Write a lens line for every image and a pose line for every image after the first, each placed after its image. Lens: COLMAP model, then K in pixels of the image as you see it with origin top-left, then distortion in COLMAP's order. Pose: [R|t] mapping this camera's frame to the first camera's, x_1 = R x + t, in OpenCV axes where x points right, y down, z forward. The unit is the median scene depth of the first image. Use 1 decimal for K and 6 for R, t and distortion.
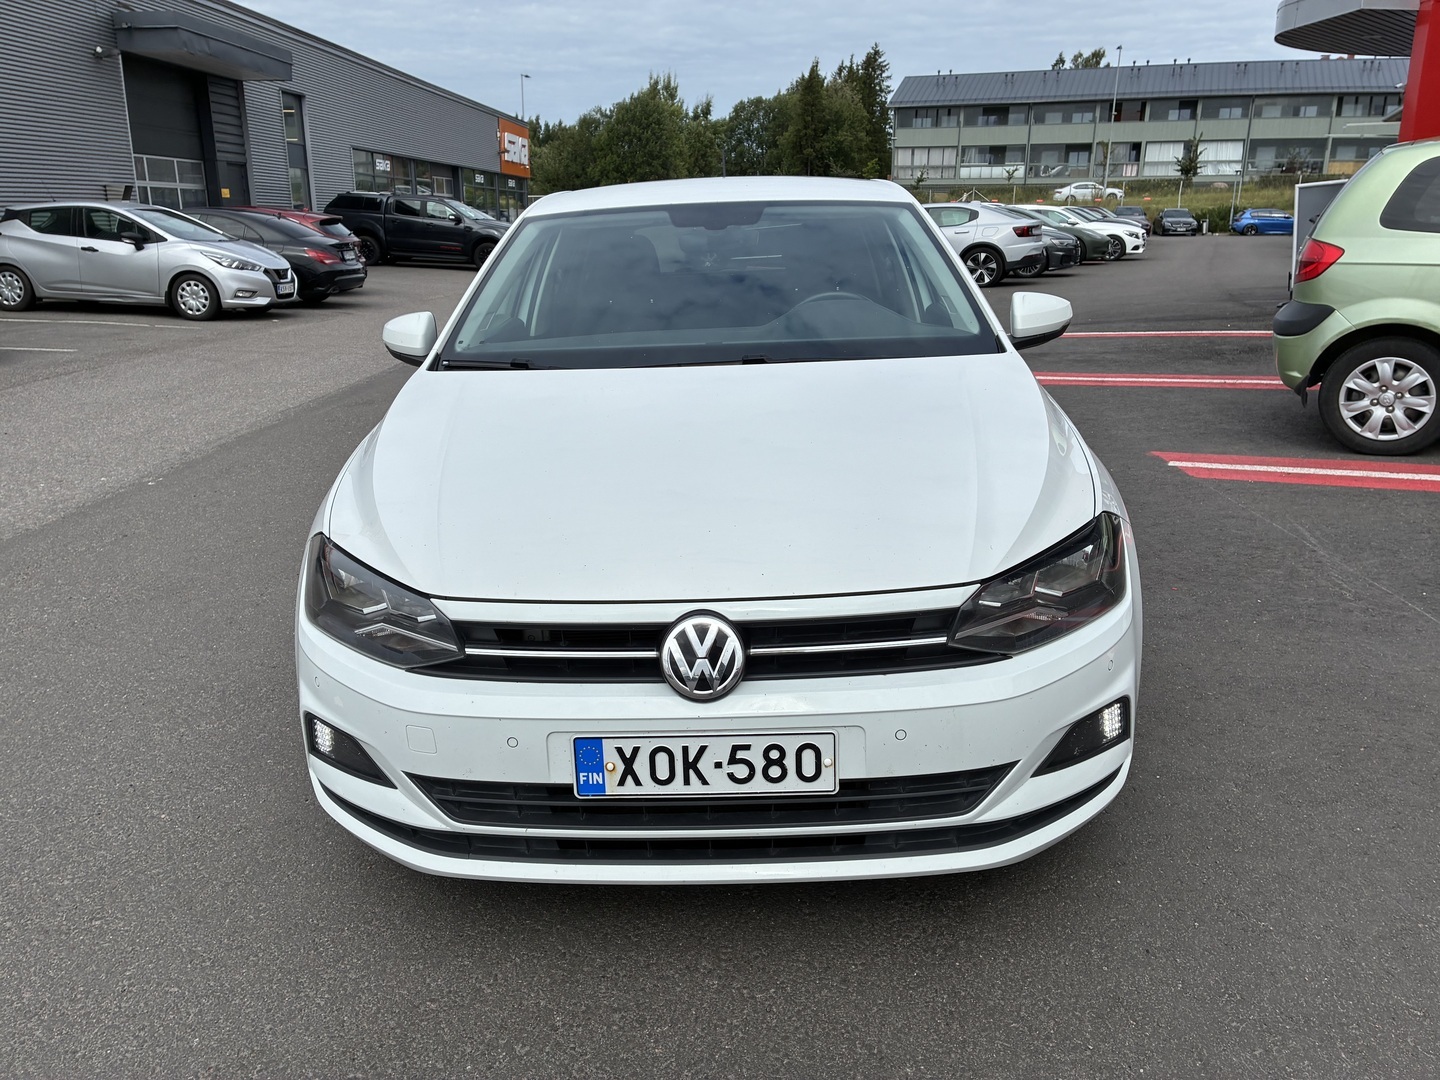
lens RADIAL K [[1132.4, 0, 721.6], [0, 1132.4, 428.9], [0, 0, 1]] dist [0.112218, -0.181003]
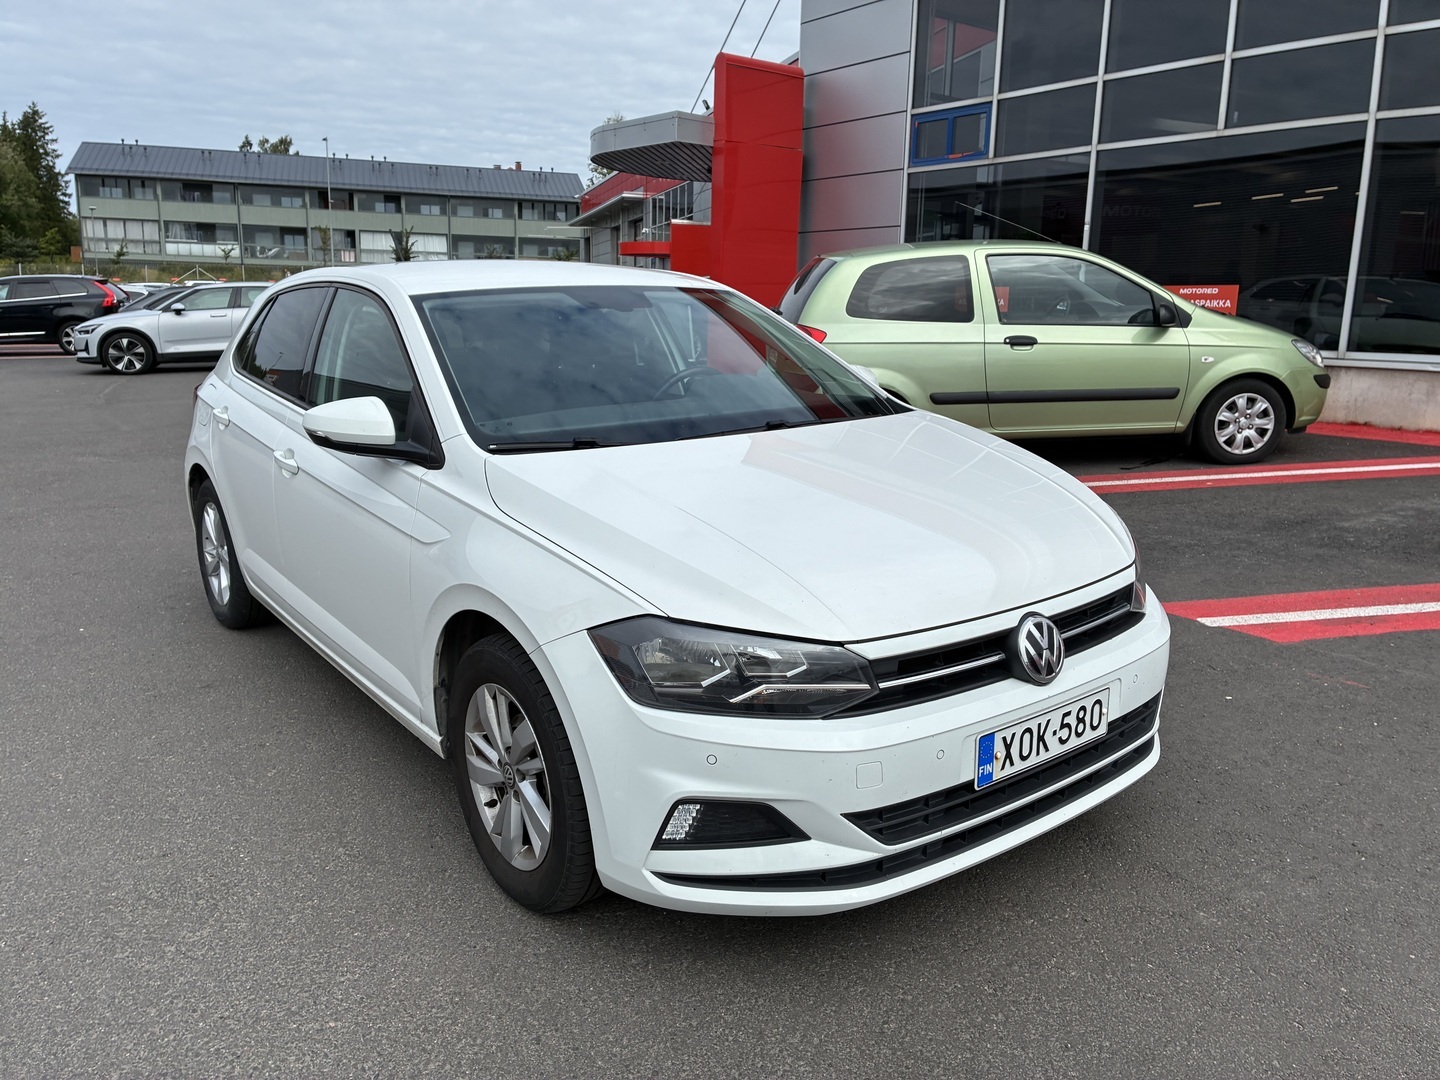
lens RADIAL K [[1095.2, 0, 784.6], [0, 1095.2, 408.0], [0, 0, 1]] dist [0.091913, -0.147164]
pose [[0.757369, -0.041911, 0.651640, -0.948672], [0.097967, 0.993936, -0.049936, -0.028866], [-0.645596, 0.101659, 0.756883, 0.215726]]
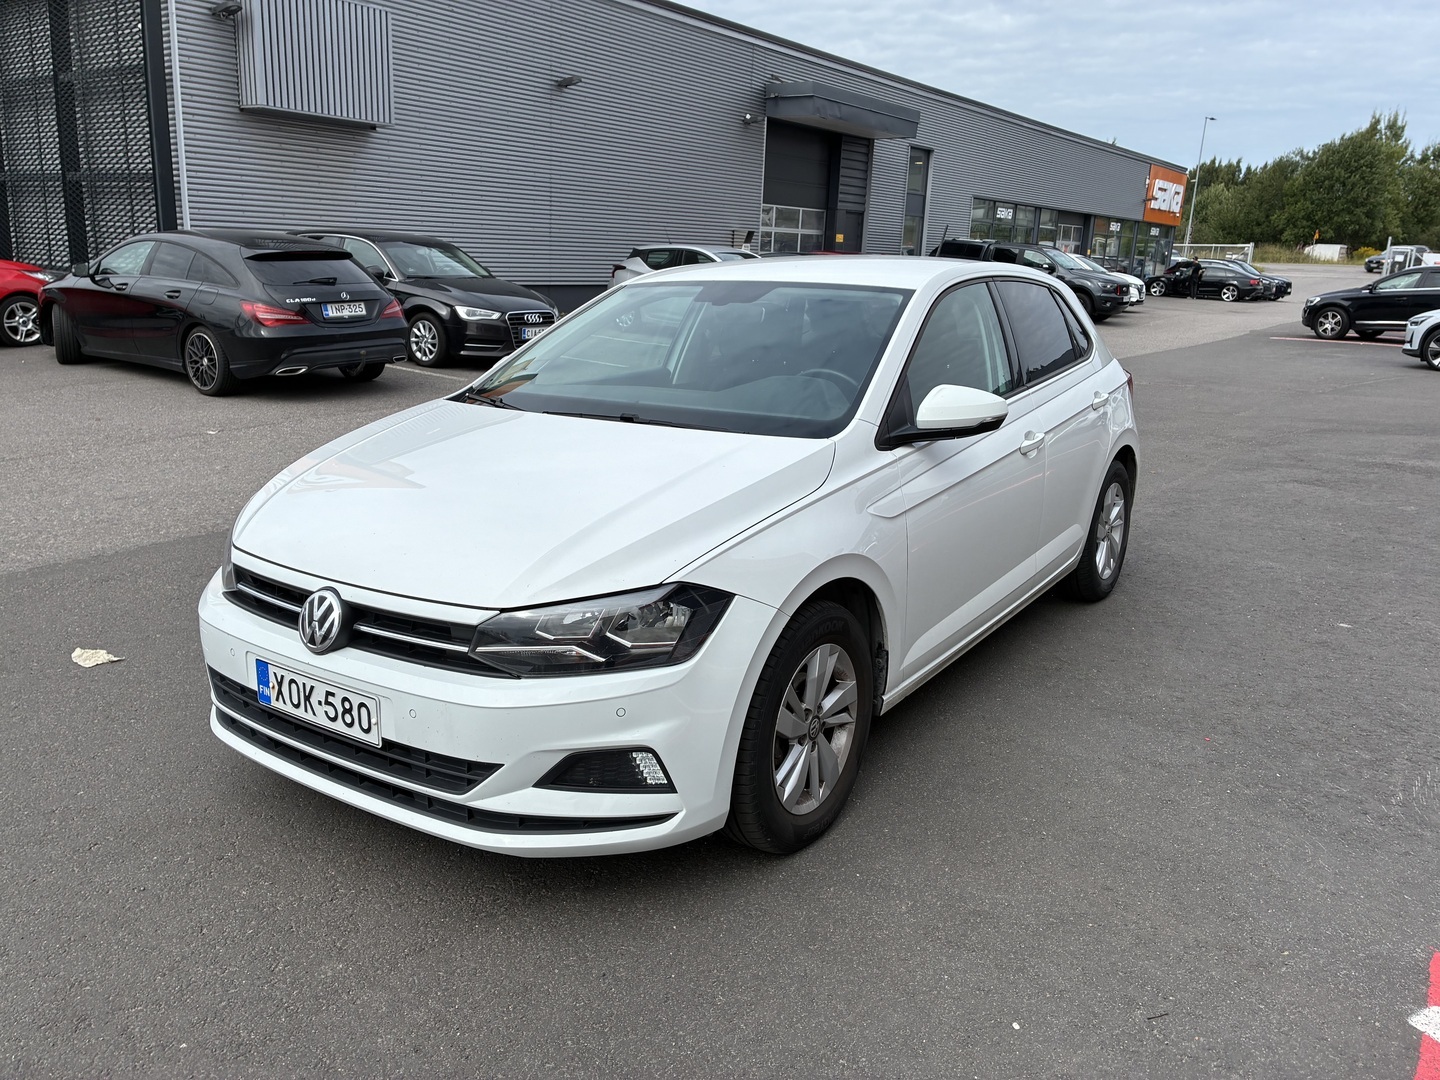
lens RADIAL K [[1132.4, 0, 721.6], [0, 1132.4, 428.9], [0, 0, 1]] dist [0.112218, -0.181003]
pose [[0.833420, 0.121424, -0.539135, 1.016917], [-0.140777, 0.990027, 0.005353, -0.093766], [0.534409, 0.071437, 0.842202, 0.082497]]
